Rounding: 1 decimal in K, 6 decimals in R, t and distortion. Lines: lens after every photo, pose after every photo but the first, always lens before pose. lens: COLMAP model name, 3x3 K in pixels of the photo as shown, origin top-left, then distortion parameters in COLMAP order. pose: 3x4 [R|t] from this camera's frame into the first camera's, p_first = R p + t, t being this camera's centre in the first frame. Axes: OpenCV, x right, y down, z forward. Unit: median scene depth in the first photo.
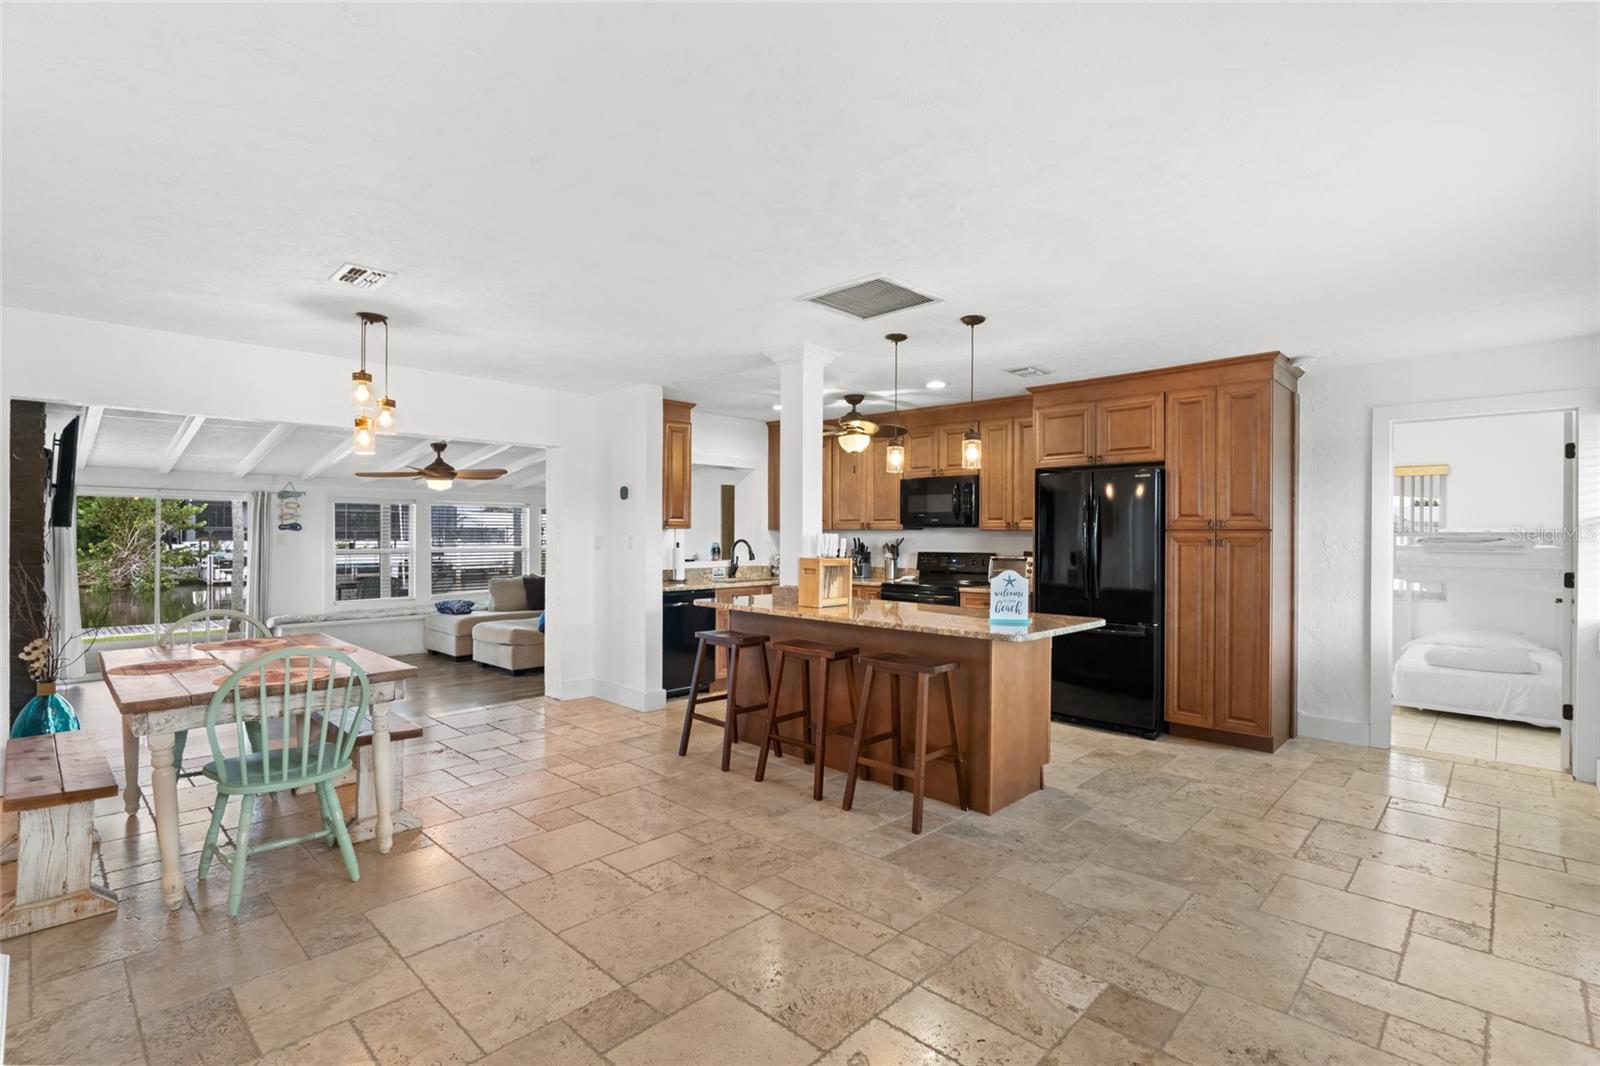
lens RADIAL K [[764.9, 0, 793.8], [0, 764.9, 530.8], [0, 0, 1]] dist [0.000966, 0.001053]
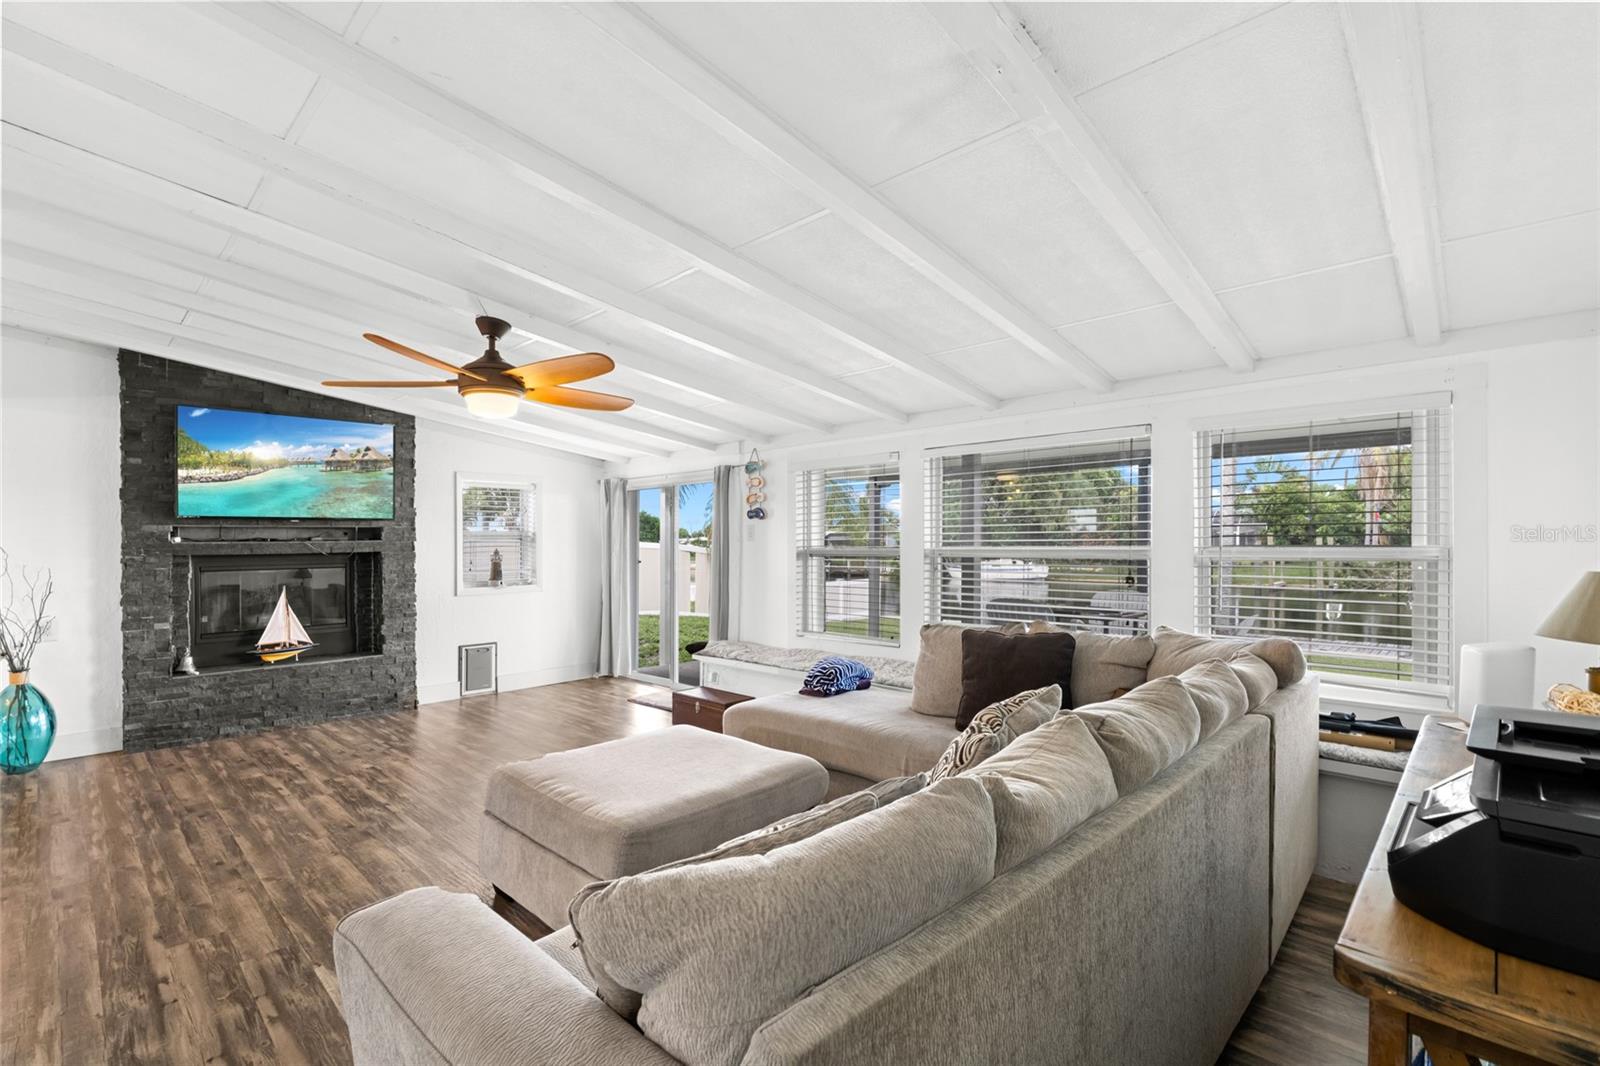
lens RADIAL K [[719.8, 0, 807.7], [0, 719.8, 541.5], [0, 0, 1]] dist [0.000013, 0.001159]
pose [[0.006341, -0.009218, -0.999937, -0.017906], [0.017110, 0.999812, -0.009108, 0.026144], [0.999834, -0.017052, 0.006497, 1.047355]]
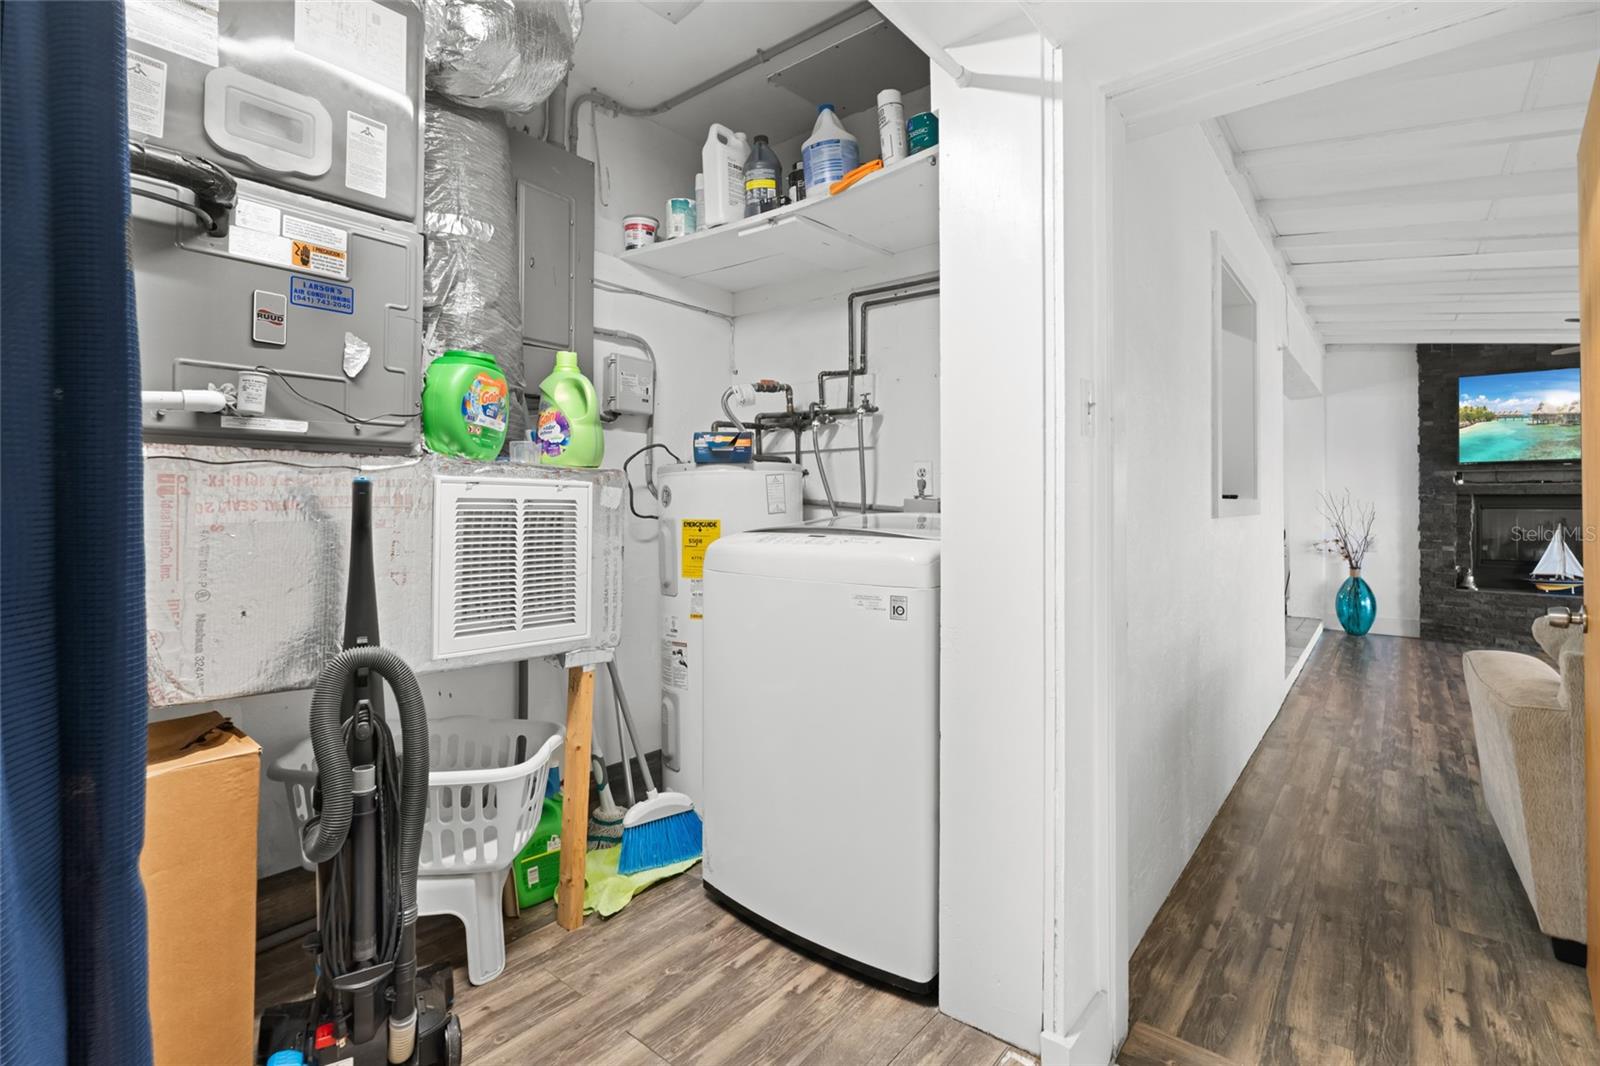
lens RADIAL K [[764.9, 0, 772.5], [0, 764.9, 492.9], [0, 0, 1]] dist [0.000966, 0.001053]
pose [[-0.996397, -0.016546, -0.083181, 0.150735], [-0.015058, 0.999716, -0.018486, 0.045104], [0.083463, -0.017167, -0.996363, 1.247313]]
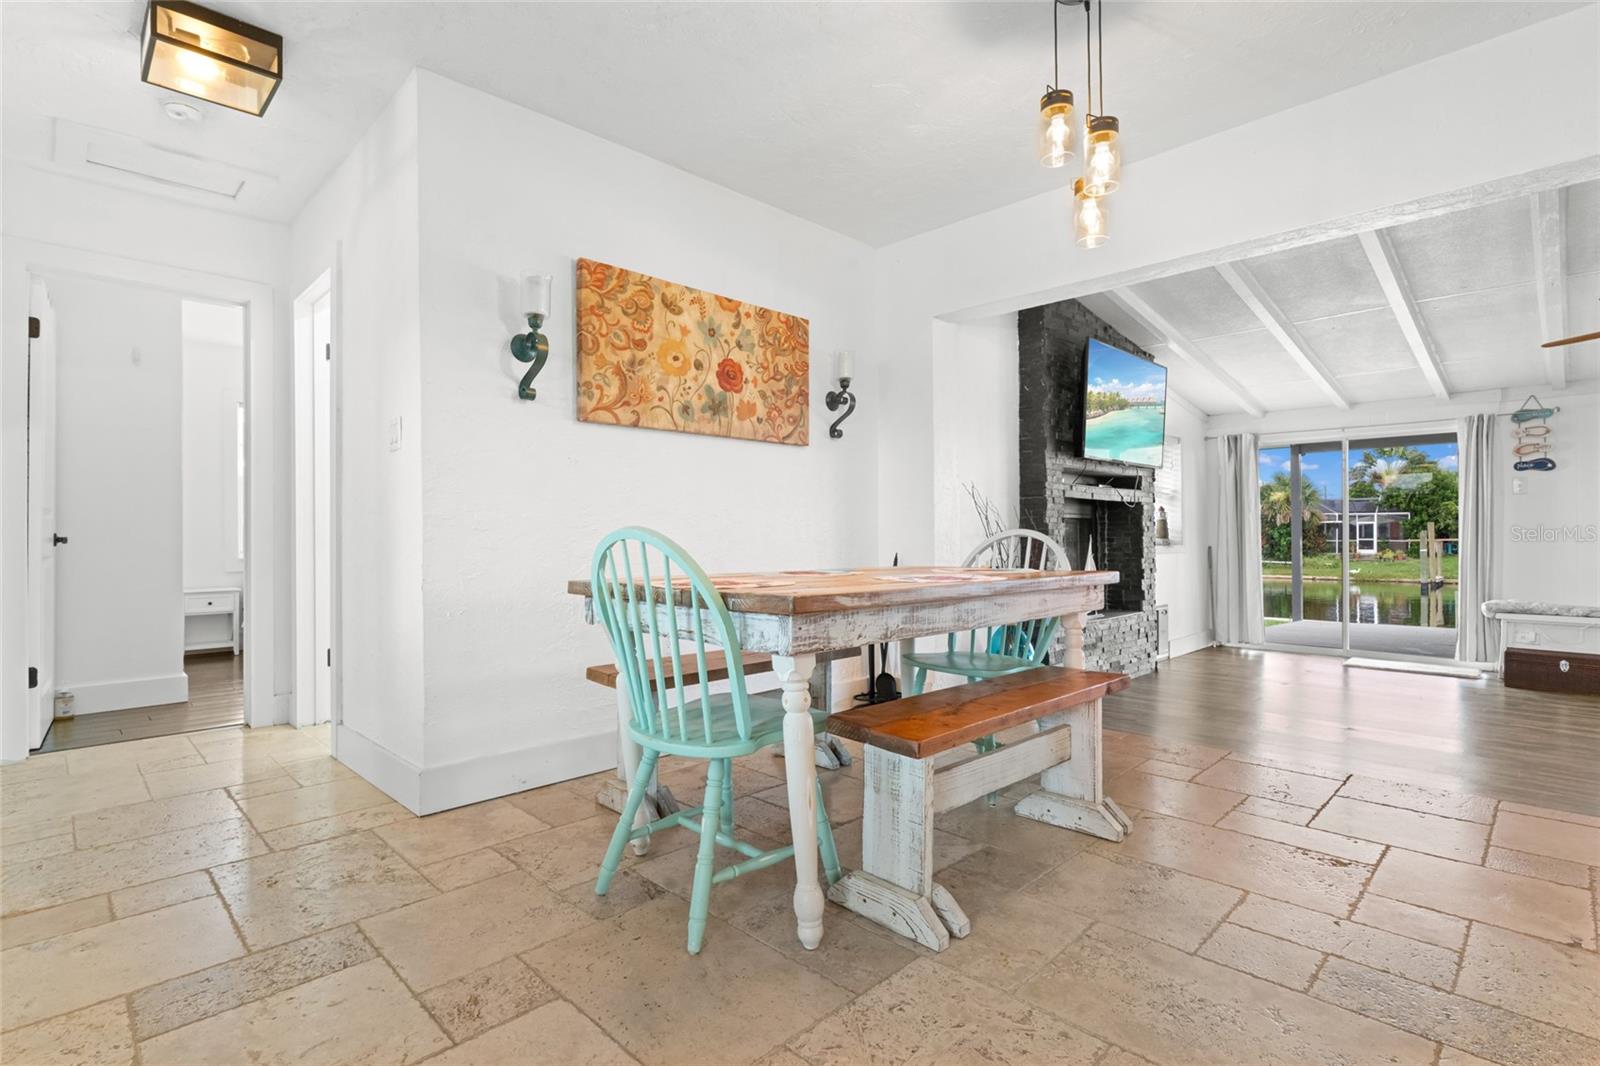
lens RADIAL K [[764.9, 0, 793.9], [0, 764.9, 529.6], [0, 0, 1]] dist [0.000966, 0.001053]
pose [[-0.022406, -0.011945, -0.999678, -0.001767], [0.003490, 0.999922, -0.012027, 0.055001], [0.999743, -0.003758, -0.022363, 0.394629]]
